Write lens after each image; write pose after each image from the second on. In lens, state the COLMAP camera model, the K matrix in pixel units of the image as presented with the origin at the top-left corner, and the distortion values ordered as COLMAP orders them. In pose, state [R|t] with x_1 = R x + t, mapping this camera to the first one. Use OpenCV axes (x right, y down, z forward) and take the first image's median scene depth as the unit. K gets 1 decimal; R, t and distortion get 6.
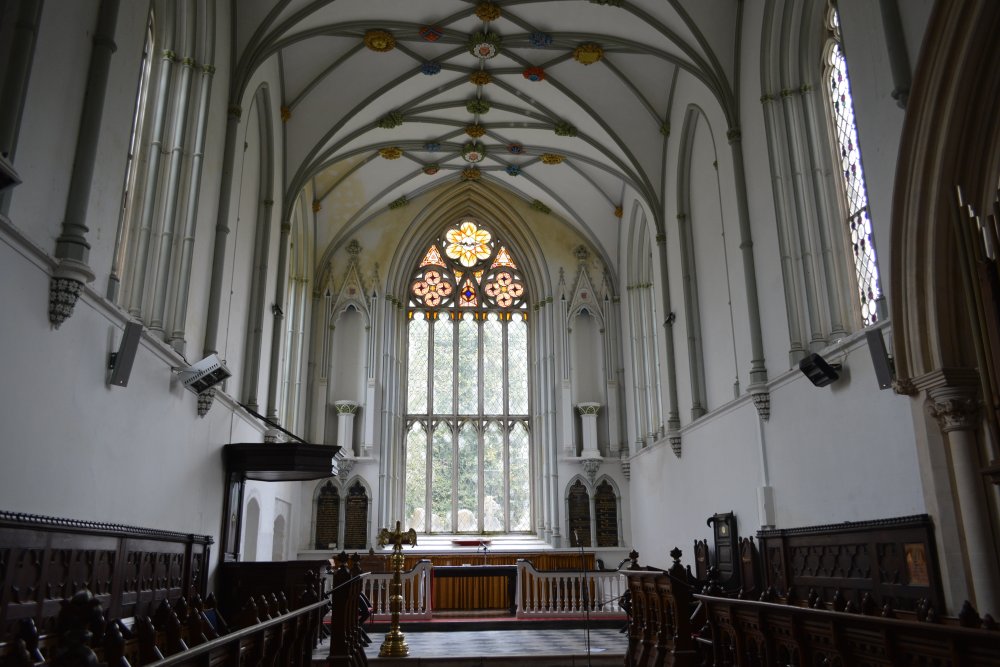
lens RADIAL K [[788.3, 0, 500.9], [0, 788.3, 332.3], [0, 0, 1]] dist [-0.000005, 0.000170]
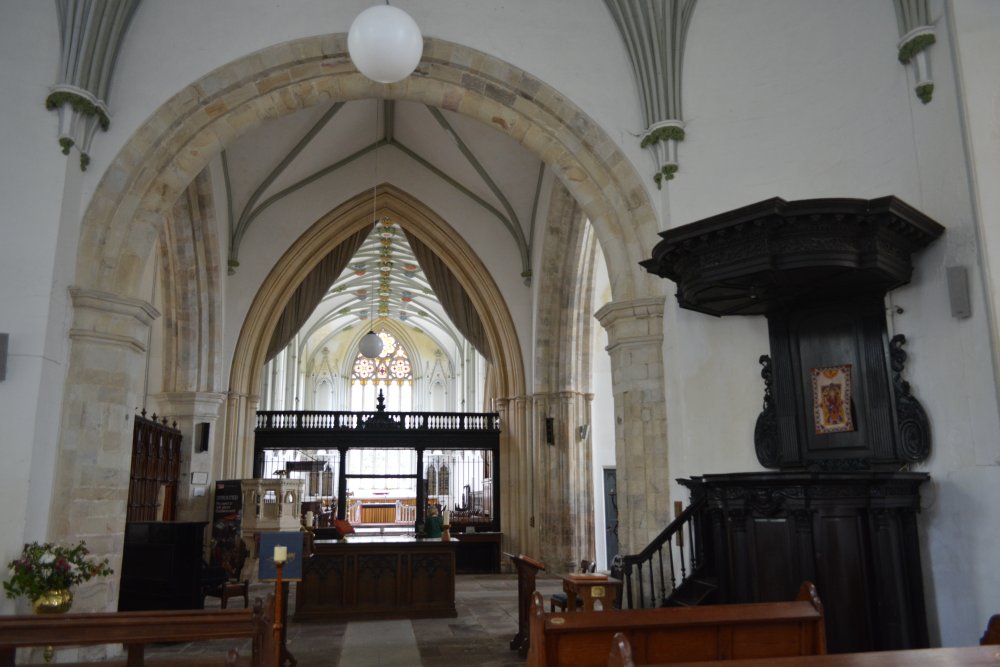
lens RADIAL K [[788.3, 0, 499.3], [0, 788.3, 334.8], [0, 0, 1]] dist [-0.000005, 0.000170]
pose [[0.997339, 0.014569, 0.071437, 0.112487], [-0.019853, 0.997074, 0.073817, -0.298306], [-0.070153, -0.075038, 0.994710, -1.023504]]
